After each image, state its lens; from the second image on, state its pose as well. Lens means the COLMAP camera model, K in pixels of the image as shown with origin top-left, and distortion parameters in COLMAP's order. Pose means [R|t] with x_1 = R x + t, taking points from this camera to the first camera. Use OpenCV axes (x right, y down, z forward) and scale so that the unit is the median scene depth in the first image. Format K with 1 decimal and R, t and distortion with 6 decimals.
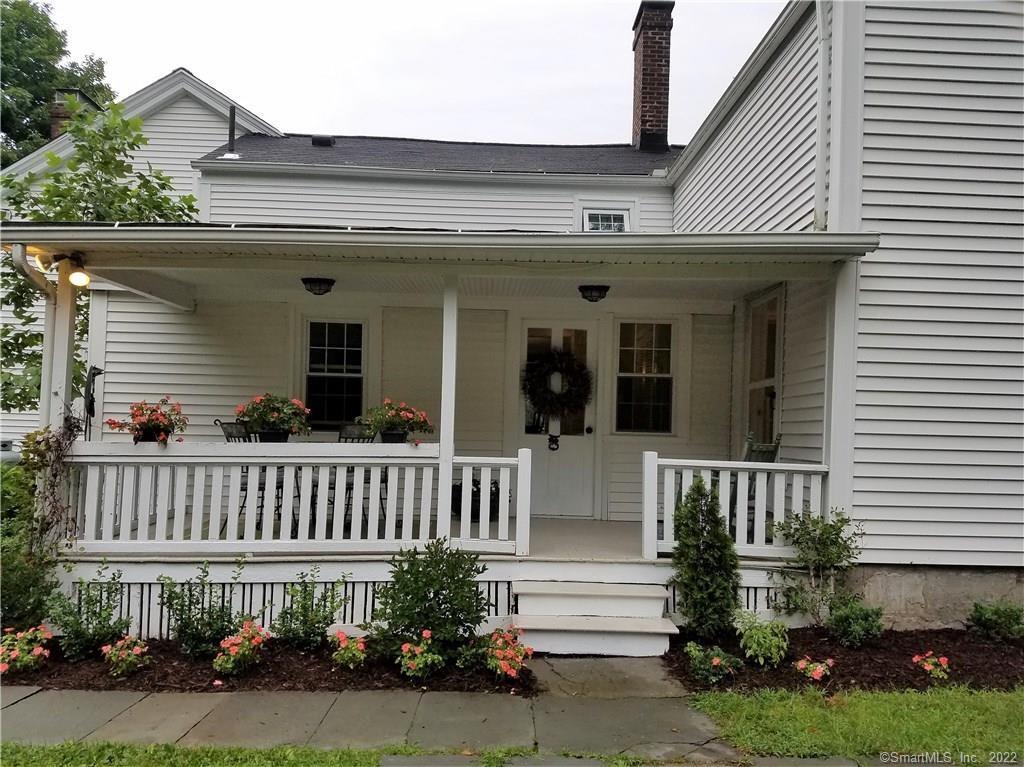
lens RADIAL K [[778.9, 0, 514.1], [0, 778.9, 408.1], [0, 0, 1]] dist [0.319381, -0.632259]
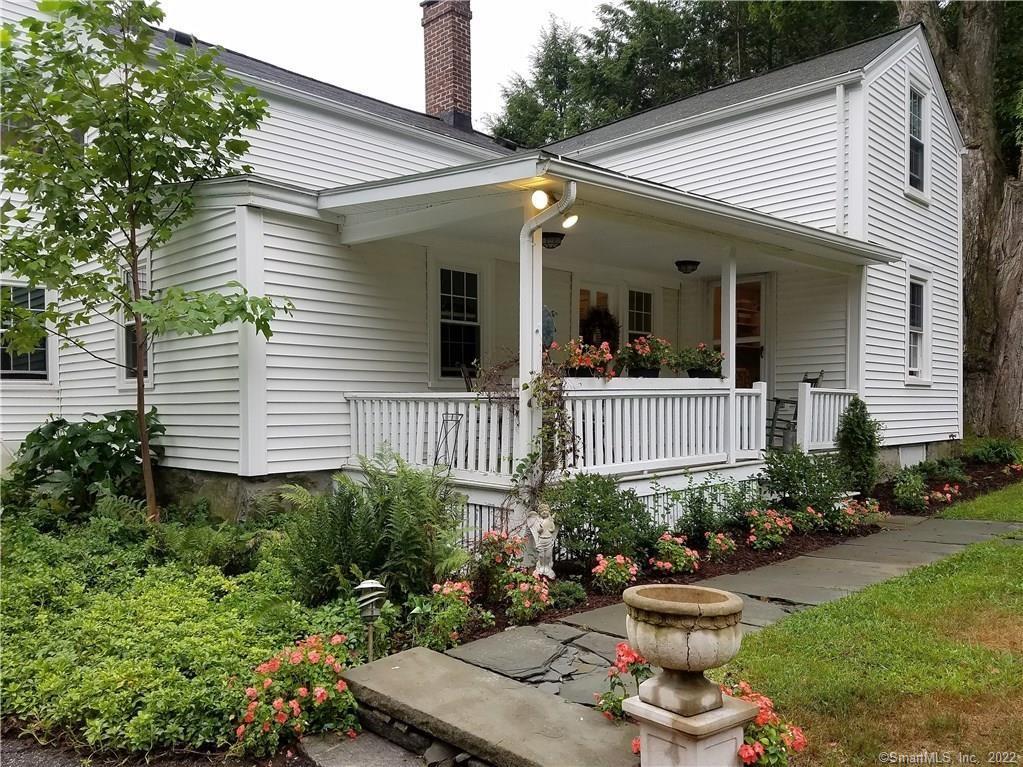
lens RADIAL K [[778.1, 0, 513.6], [0, 778.1, 408.0], [0, 0, 1]] dist [0.319381, -0.632259]
pose [[0.741293, -0.031035, 0.670463, -0.867185], [-0.001148, 0.998870, 0.047505, 0.021953], [-0.671180, -0.035985, 0.740420, 0.184367]]
